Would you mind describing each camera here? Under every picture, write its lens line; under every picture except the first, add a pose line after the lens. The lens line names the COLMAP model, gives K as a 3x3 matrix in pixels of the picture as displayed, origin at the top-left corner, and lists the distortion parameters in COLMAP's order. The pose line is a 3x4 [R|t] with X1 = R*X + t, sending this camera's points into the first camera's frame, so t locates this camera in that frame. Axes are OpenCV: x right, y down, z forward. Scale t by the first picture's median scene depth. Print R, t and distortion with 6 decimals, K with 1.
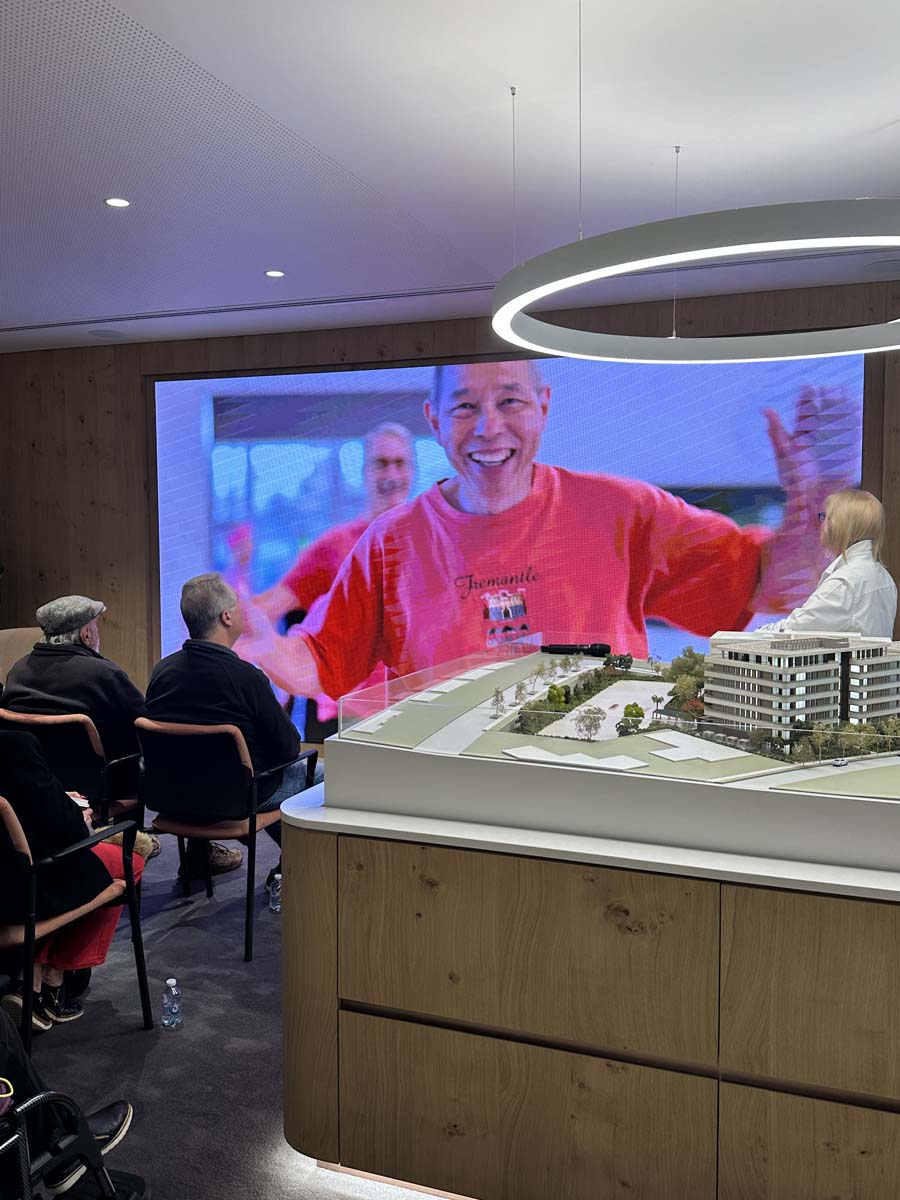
lens RADIAL K [[1022.8, 0, 451.8], [0, 1022.8, 594.4], [0, 0, 1]] dist [0.112171, -0.163422]
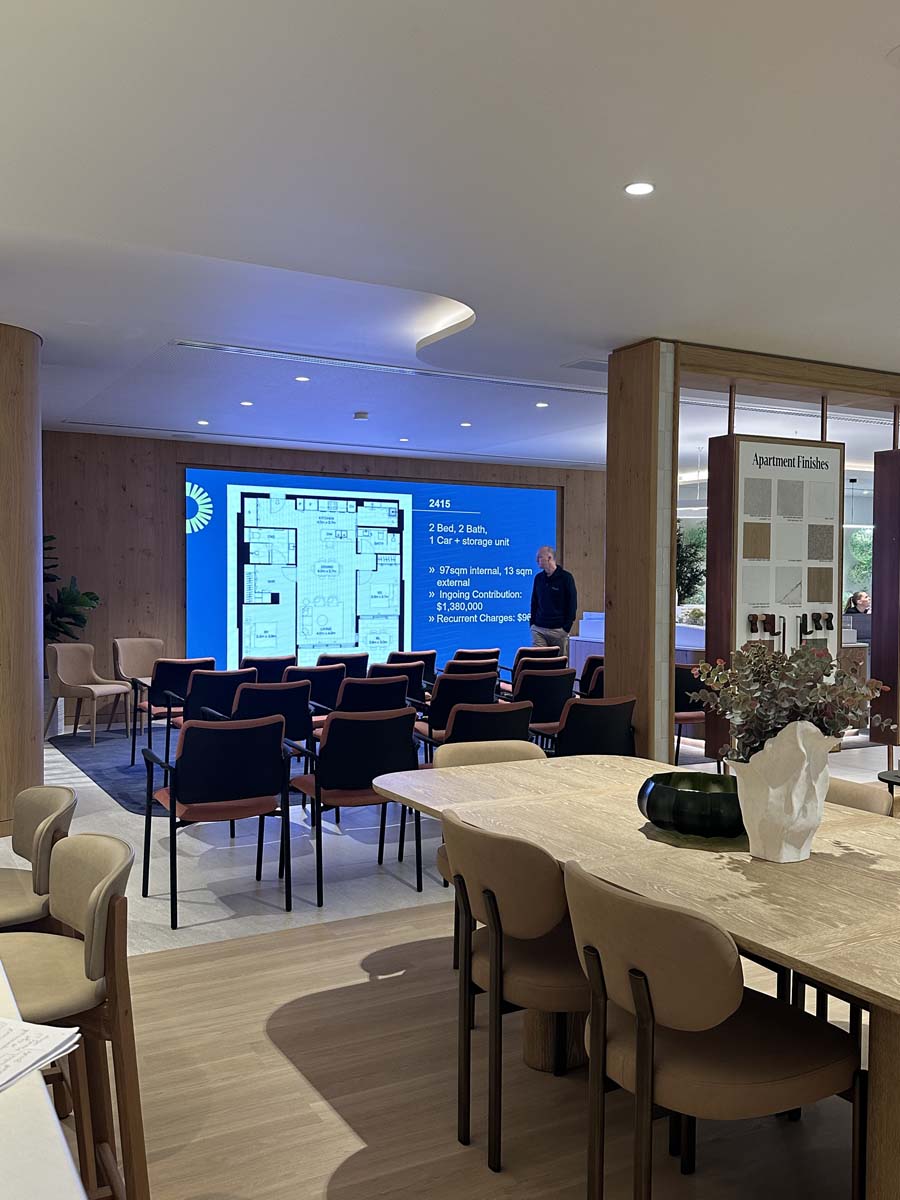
lens RADIAL K [[1022.8, 0, 454.8], [0, 1022.8, 595.5], [0, 0, 1]] dist [0.112171, -0.163422]
pose [[0.641393, -0.012738, 0.767107, -1.137463], [0.033475, 0.999375, -0.011395, 0.003769], [-0.766482, 0.032988, 0.641418, -0.214321]]
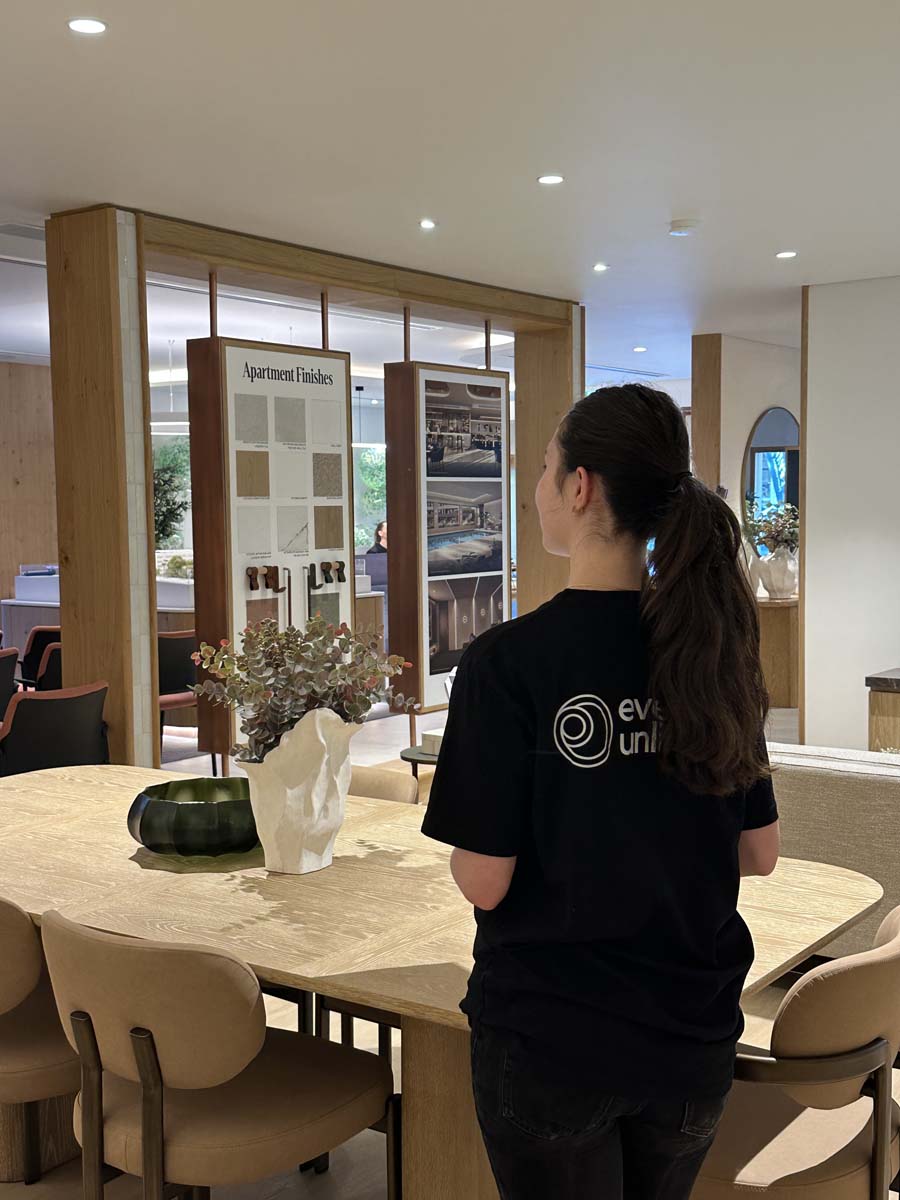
lens RADIAL K [[1398.0, 0, 453.0], [0, 1398.0, 605.5], [0, 0, 1]] dist [0.045765, 0.000000]
pose [[0.261993, -0.079940, 0.961753, -1.176925], [0.065388, 0.995744, 0.064952, -0.009121], [-0.962852, 0.045870, 0.266105, -0.226192]]
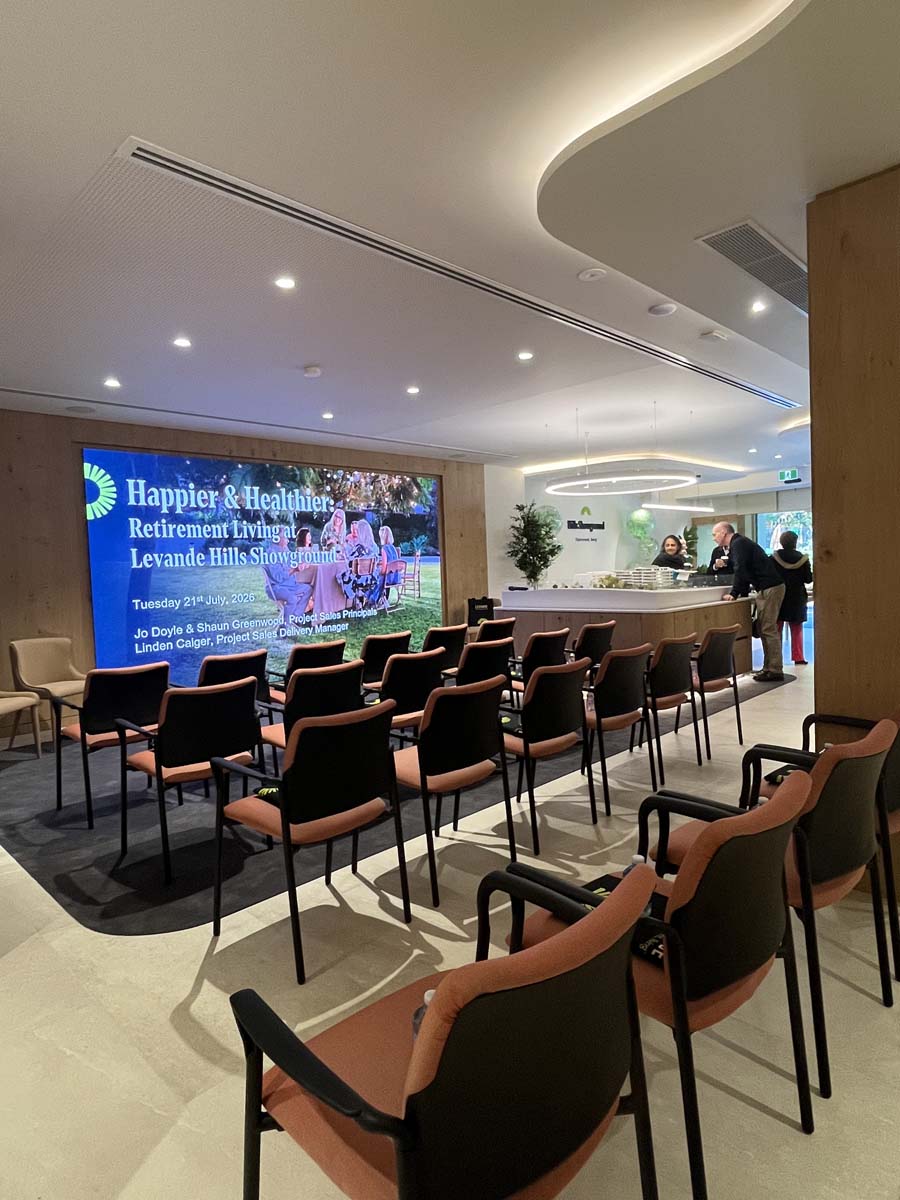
lens RADIAL K [[689.3, 0, 452.2], [0, 689.3, 596.0], [0, 0, 1]] dist [-0.008754, 0.004827]
pose [[0.403619, -0.060472, 0.912927, -0.894531], [0.084930, 0.995981, 0.028424, -0.000277], [-0.910977, 0.066062, 0.407133, 0.214771]]
